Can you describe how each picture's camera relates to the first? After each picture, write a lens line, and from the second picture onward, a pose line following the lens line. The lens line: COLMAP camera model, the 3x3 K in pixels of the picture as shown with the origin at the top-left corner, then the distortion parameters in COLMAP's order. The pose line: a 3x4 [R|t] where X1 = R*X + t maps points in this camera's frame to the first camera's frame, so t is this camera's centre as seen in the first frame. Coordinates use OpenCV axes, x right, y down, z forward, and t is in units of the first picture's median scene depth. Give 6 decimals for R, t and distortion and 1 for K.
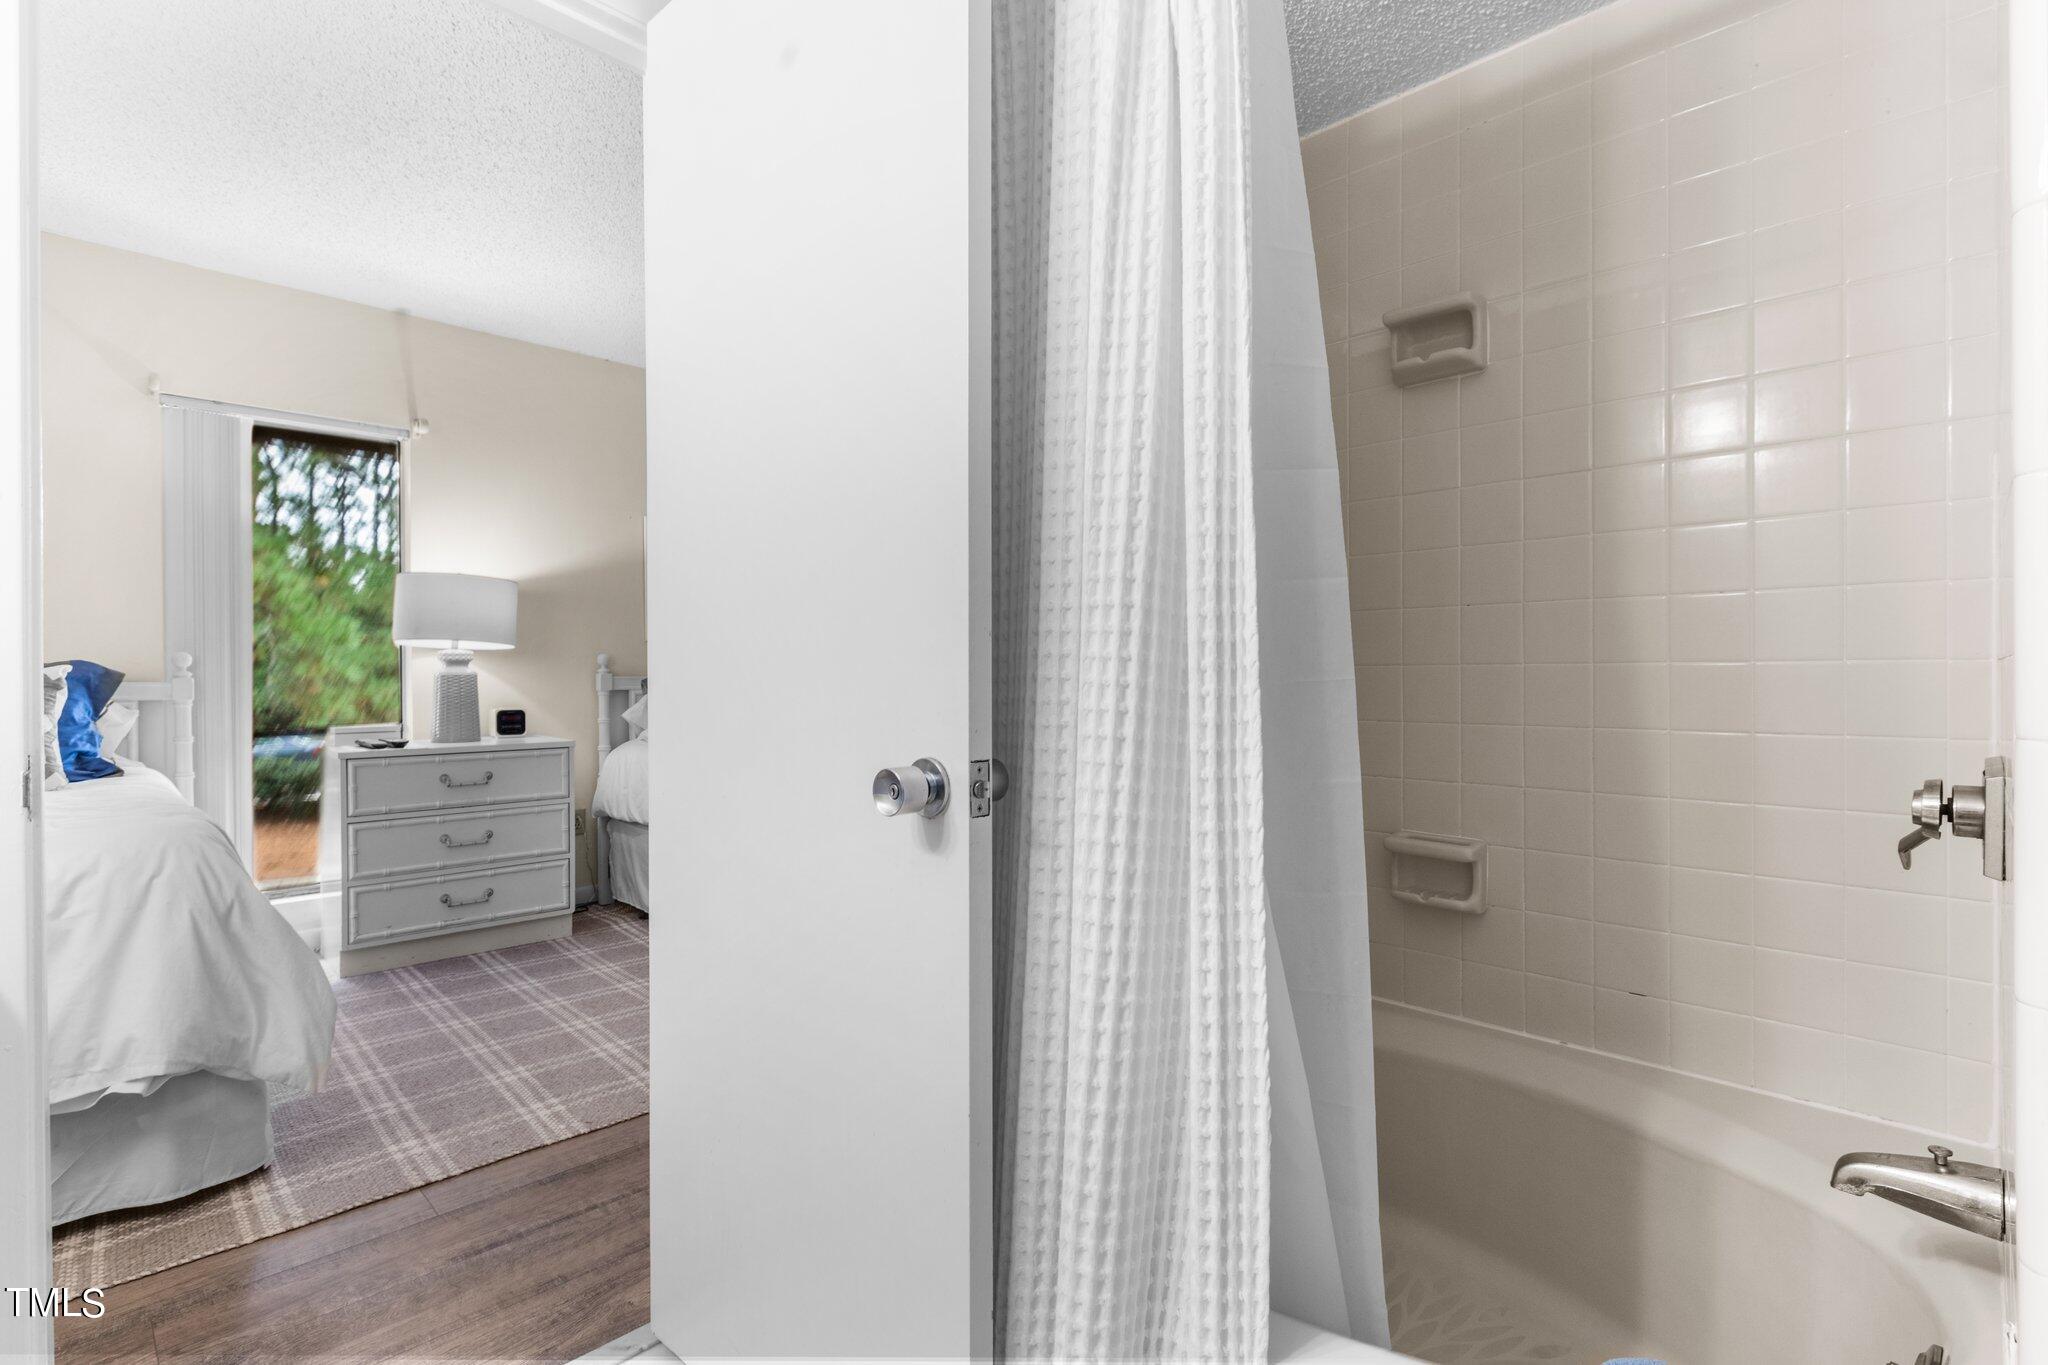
lens RADIAL K [[952.7, 0, 1023.3], [0, 952.7, 676.8], [0, 0, 1]] dist [-0.000051, 0.000009]
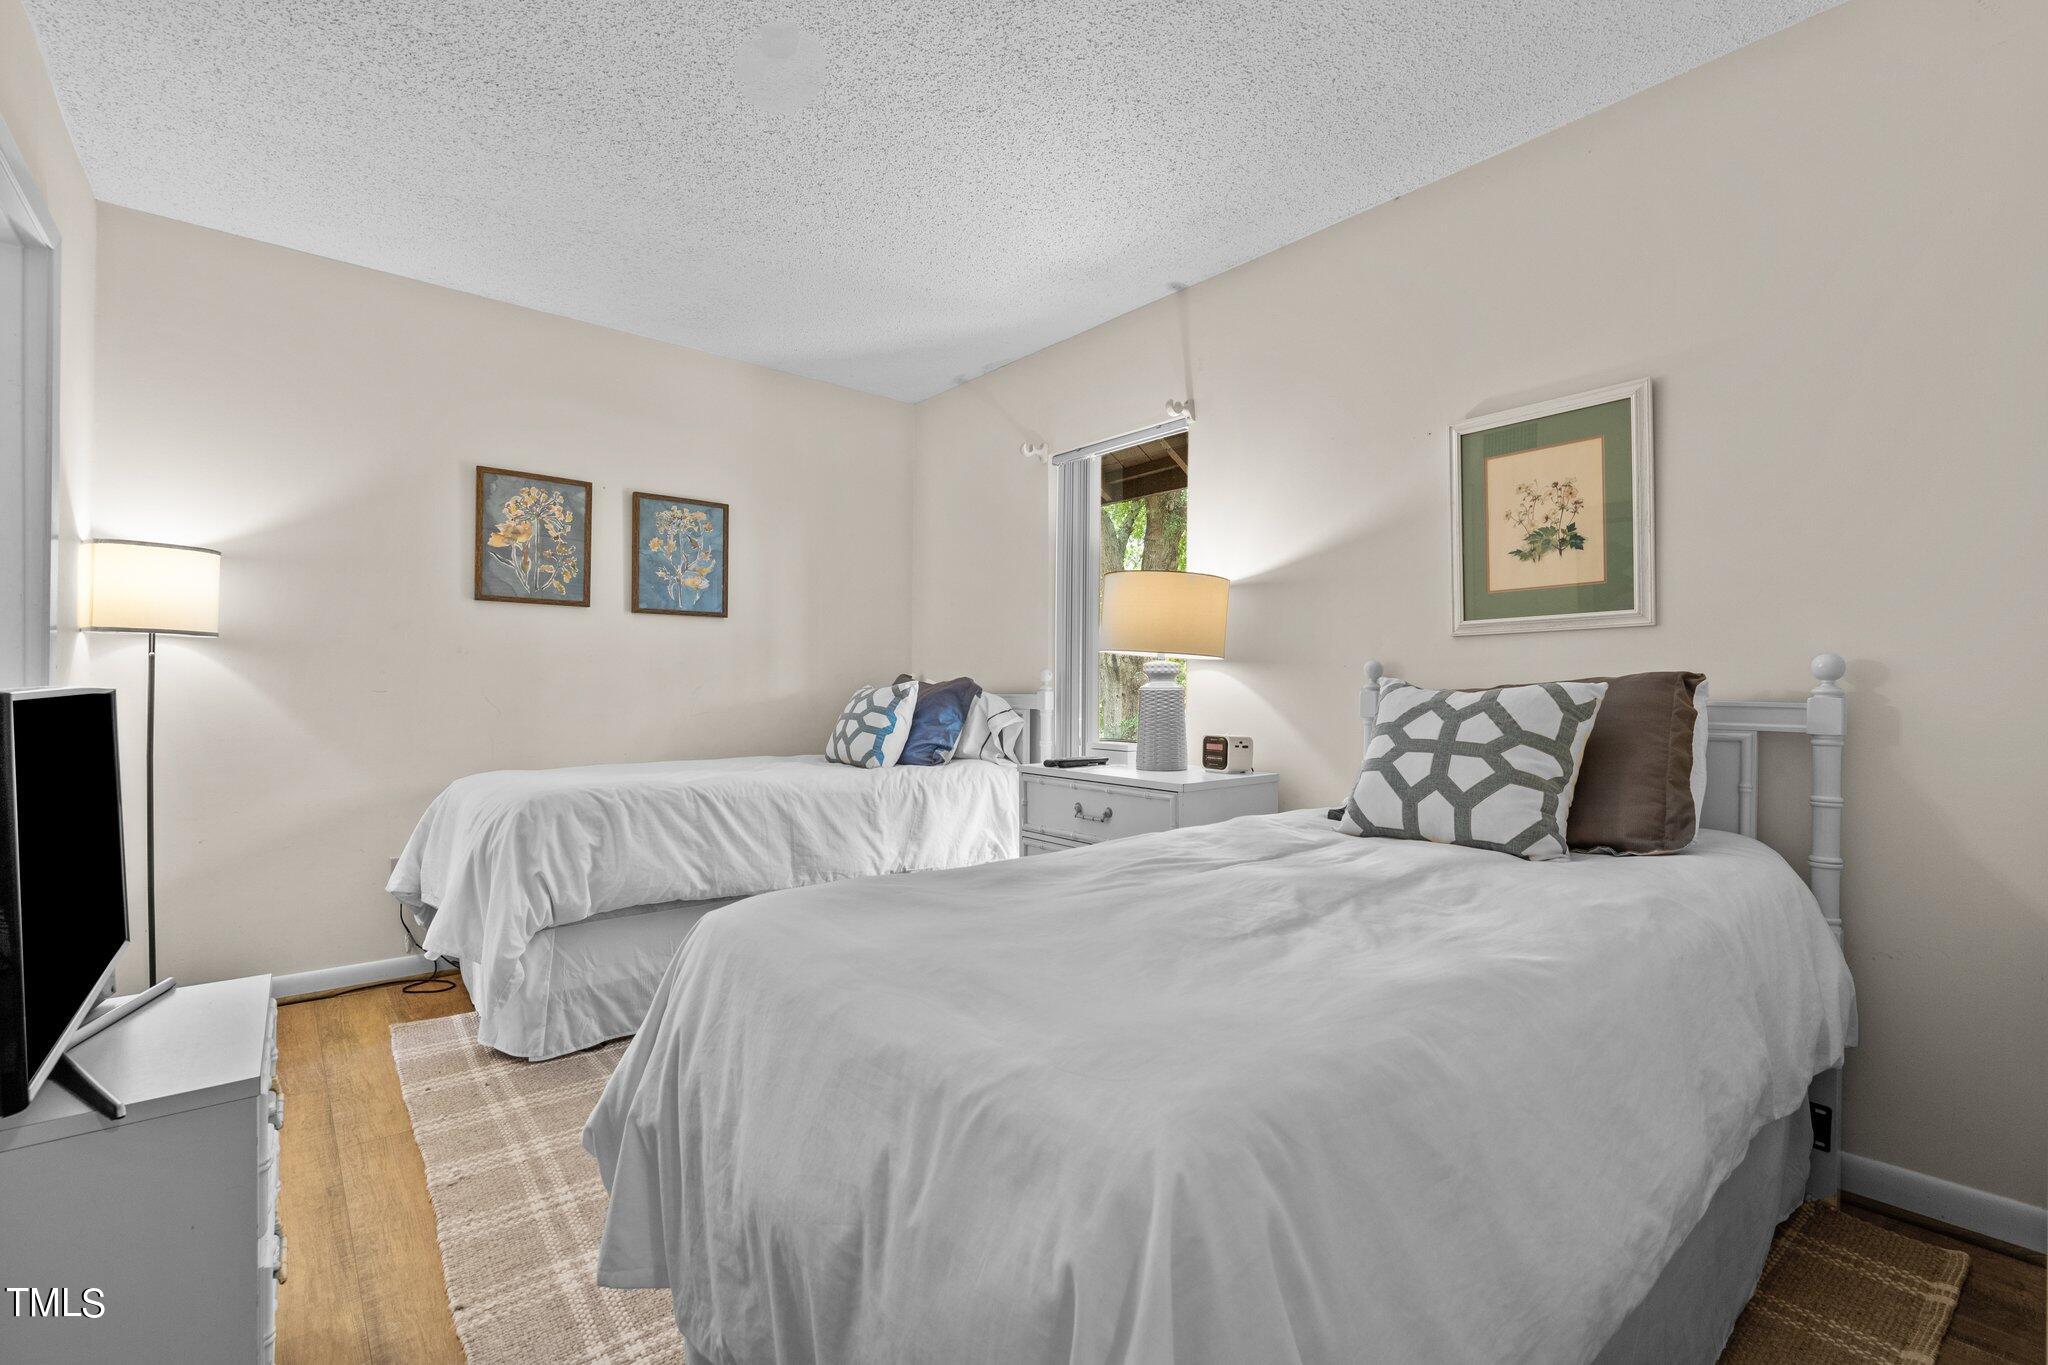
lens RADIAL K [[897.5, 0, 1022.9], [0, 897.5, 682.1], [0, 0, 1]] dist [-0.000774, -0.000071]
pose [[-0.088401, -0.006869, -0.996061, 0.268653], [-0.008114, 0.999948, -0.006176, -0.004957], [0.996052, 0.007536, -0.088453, 1.247608]]
